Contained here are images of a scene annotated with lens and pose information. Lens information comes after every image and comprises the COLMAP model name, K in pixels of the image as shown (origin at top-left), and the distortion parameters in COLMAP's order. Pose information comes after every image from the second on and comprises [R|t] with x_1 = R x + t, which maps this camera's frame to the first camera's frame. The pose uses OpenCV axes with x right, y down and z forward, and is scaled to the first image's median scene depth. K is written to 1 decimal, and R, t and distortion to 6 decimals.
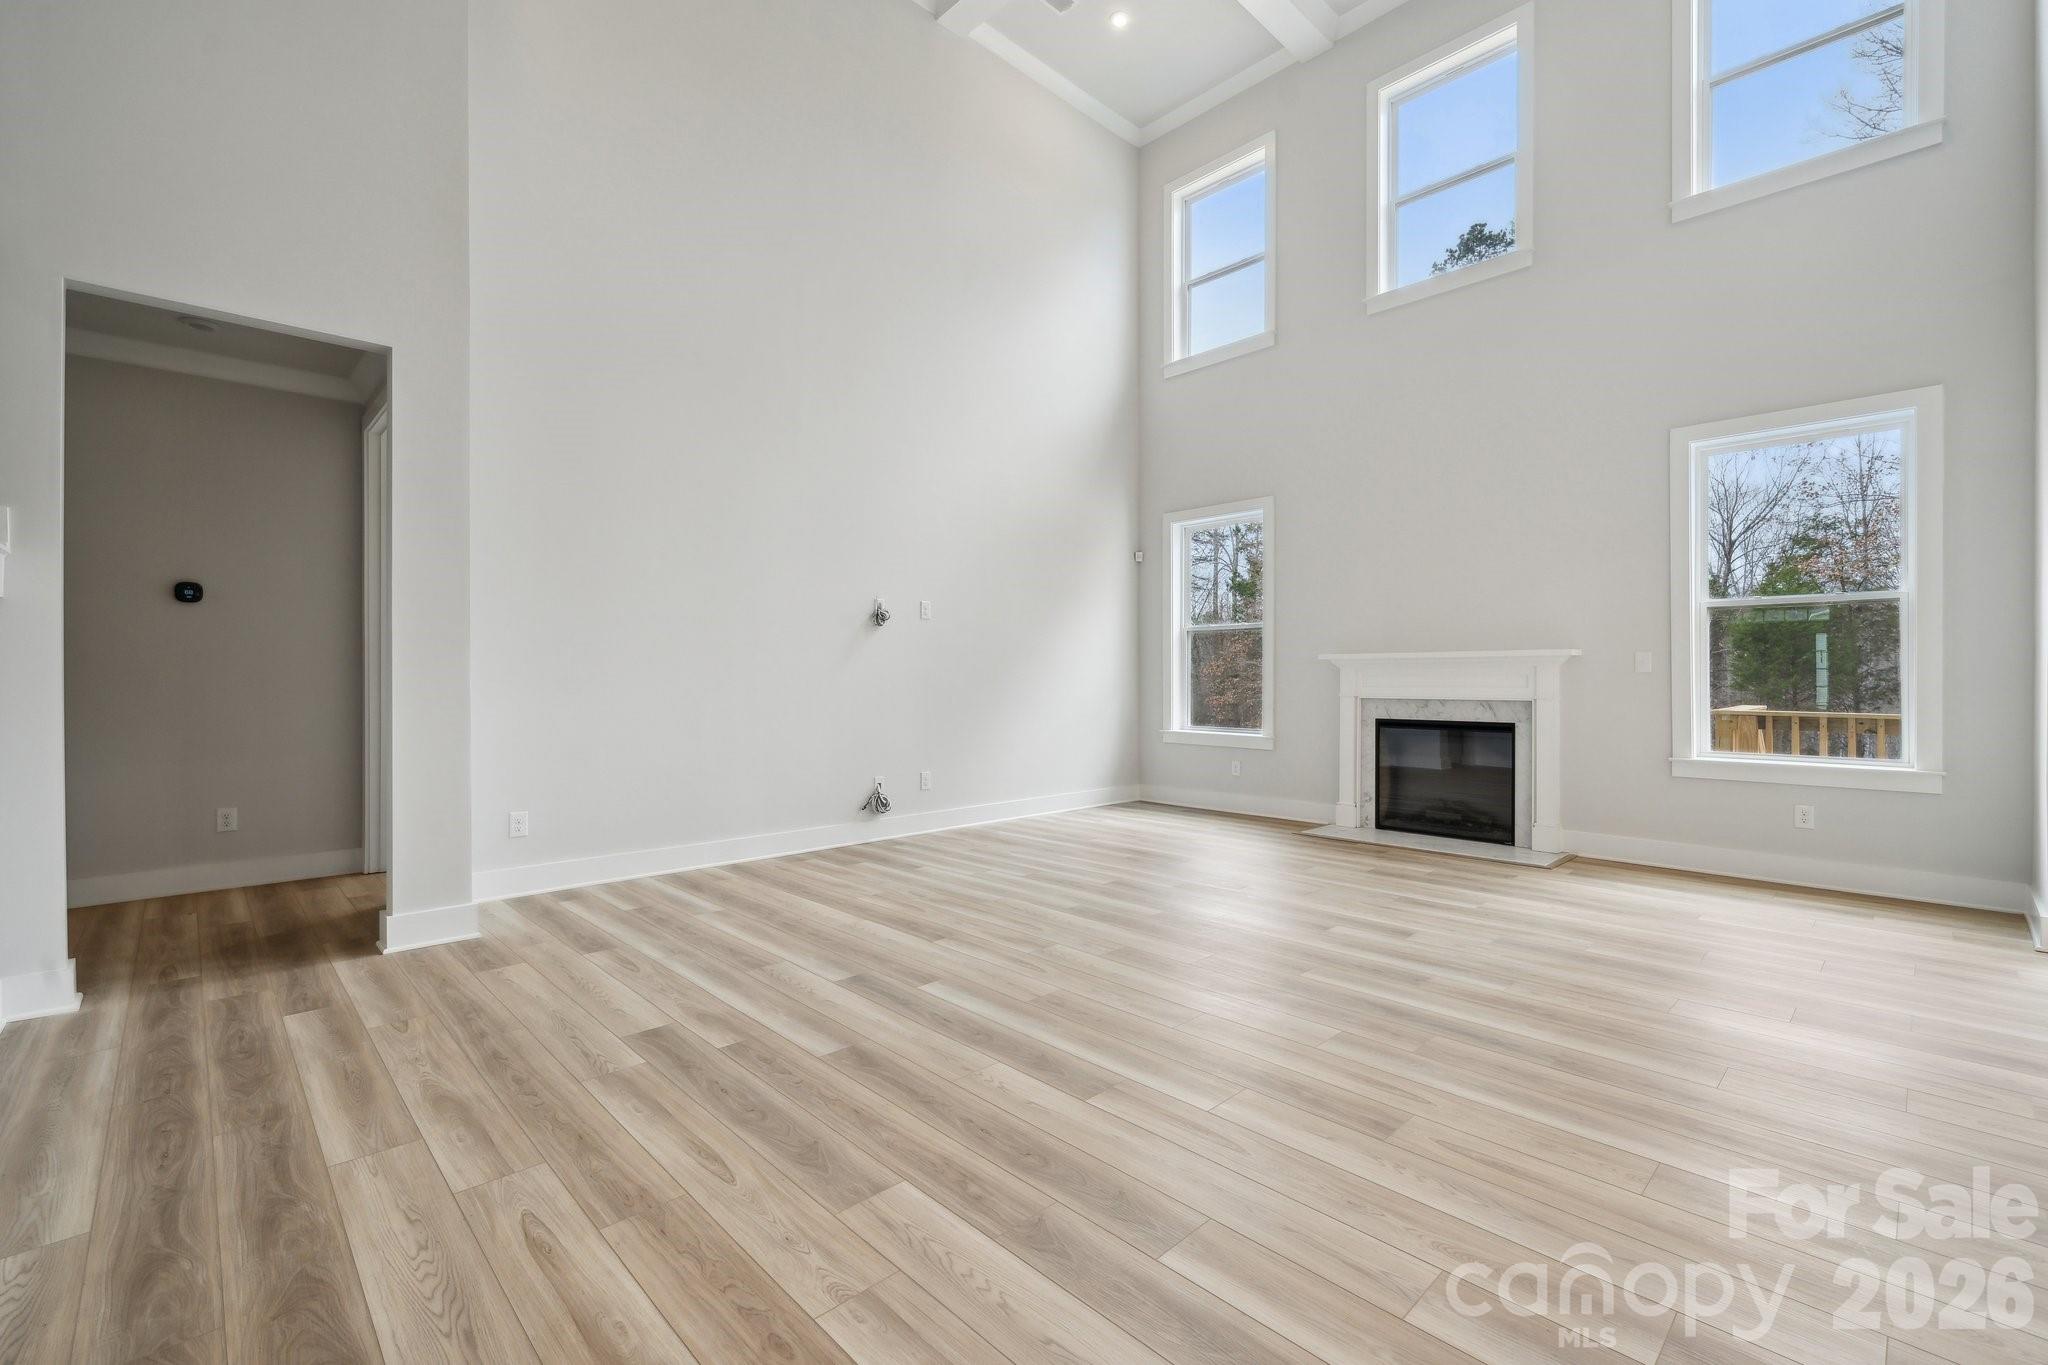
lens RADIAL K [[861.3, 0, 1026.5], [0, 861.3, 676.4], [0, 0, 1]] dist [0.004534, 0.000225]
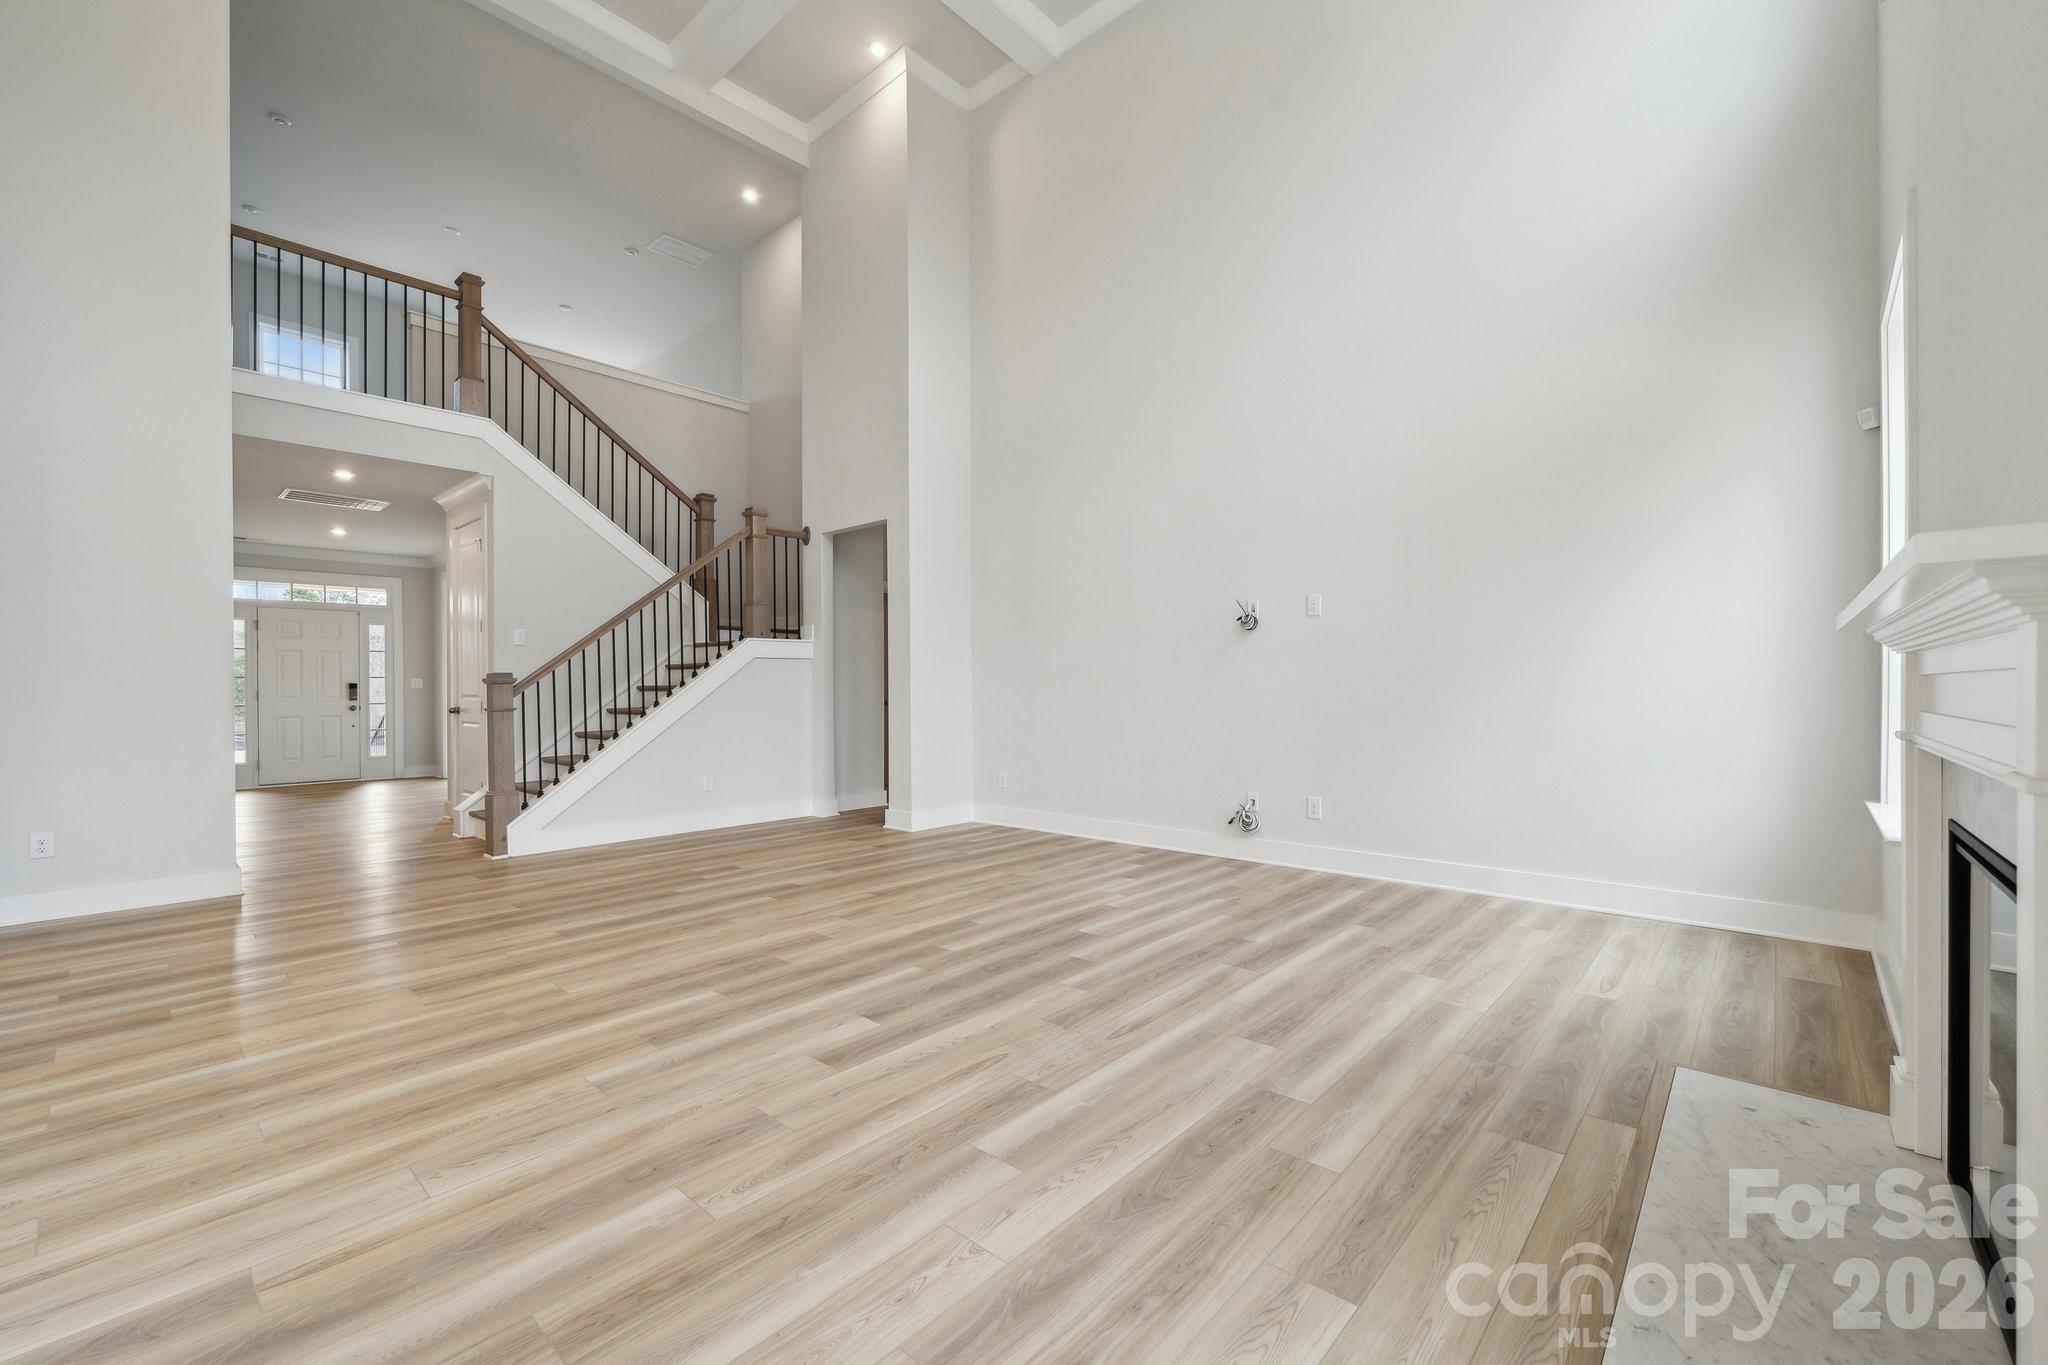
lens RADIAL K [[861.3, 0, 1028.6], [0, 861.3, 683.1], [0, 0, 1]] dist [0.004534, 0.000225]
pose [[0.085281, 0.005312, -0.996343, 1.232687], [-0.001256, 0.999986, 0.005224, -0.003918], [0.996356, 0.000806, 0.085286, 1.197745]]
